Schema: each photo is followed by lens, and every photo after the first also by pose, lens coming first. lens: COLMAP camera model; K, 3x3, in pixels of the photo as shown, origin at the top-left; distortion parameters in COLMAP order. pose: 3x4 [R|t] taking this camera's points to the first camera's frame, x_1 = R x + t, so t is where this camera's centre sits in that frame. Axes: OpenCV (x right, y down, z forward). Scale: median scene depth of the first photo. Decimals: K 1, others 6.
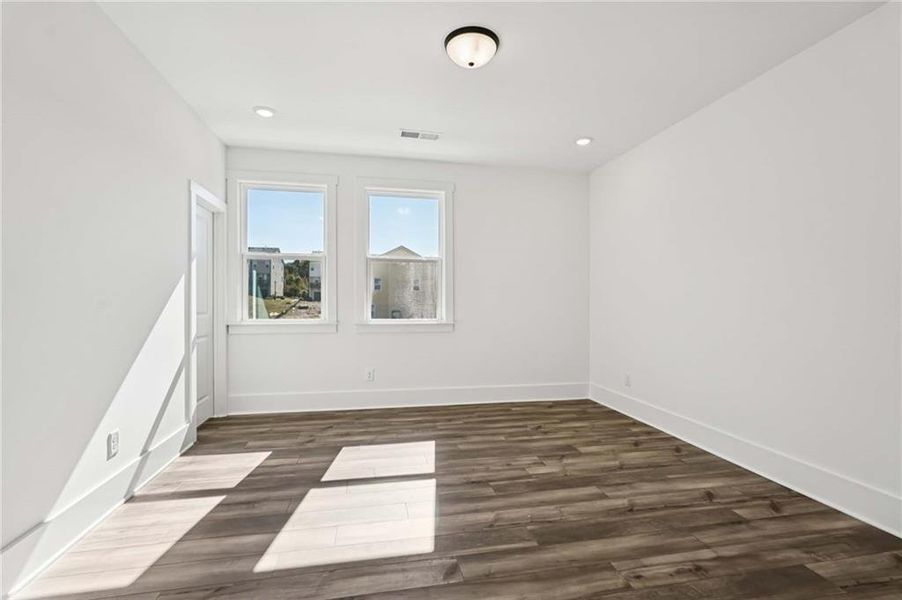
lens RADIAL K [[405.2, 0, 453.7], [0, 405.2, 301.5], [0, 0, 1]] dist [-0.011002, 0.007882]
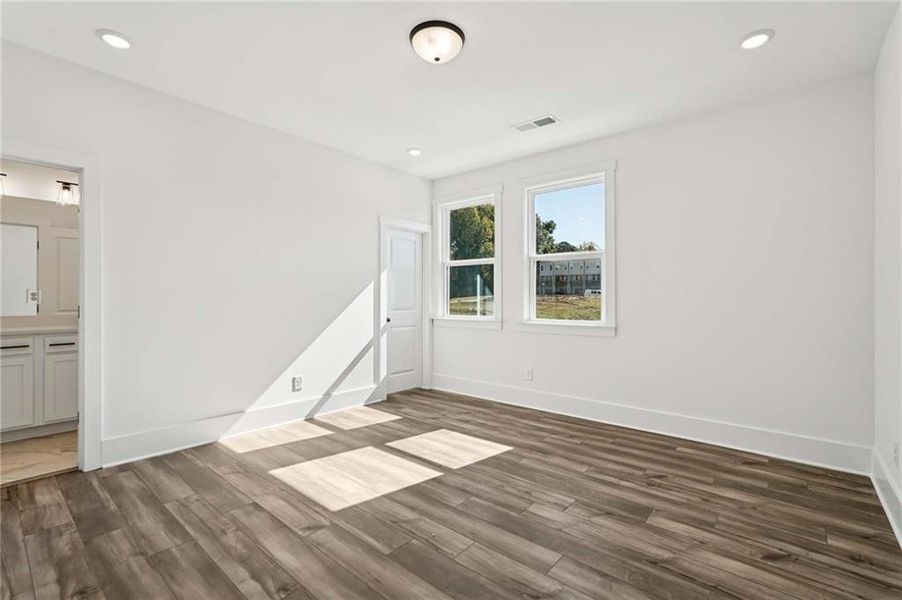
lens RADIAL K [[405.2, 0, 457.2], [0, 405.2, 299.9], [0, 0, 1]] dist [-0.011002, 0.007882]
pose [[0.622508, -0.002486, -0.782609, 0.751853], [-0.004614, 0.999966, -0.006846, 0.008638], [0.782600, 0.007872, 0.622475, 0.381753]]
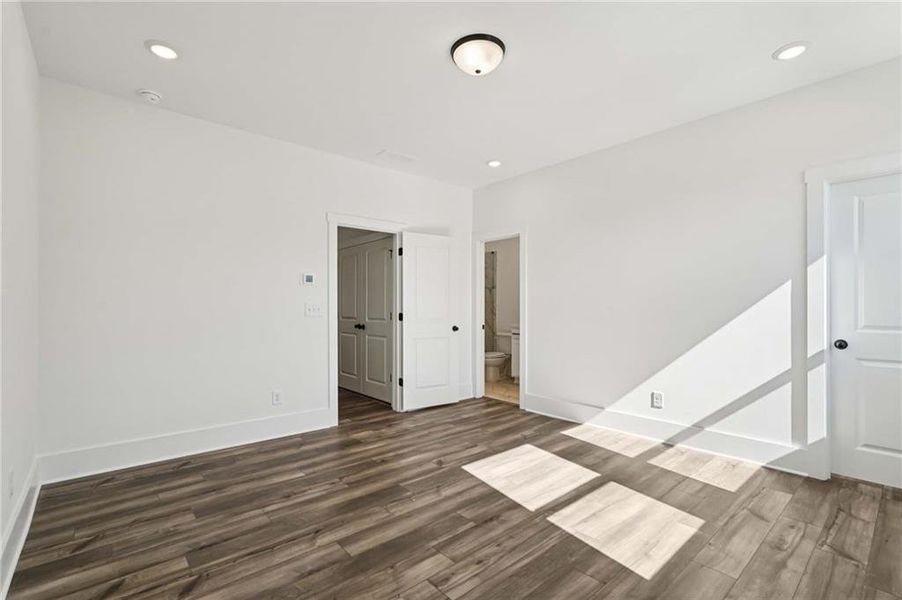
lens RADIAL K [[405.2, 0, 447.3], [0, 405.2, 311.3], [0, 0, 1]] dist [-0.011002, 0.007882]
pose [[-0.875996, -0.000524, -0.482317, 0.523743], [-0.003117, 0.999985, 0.004574, 0.001485], [0.482308, 0.005510, -0.875985, 1.638865]]
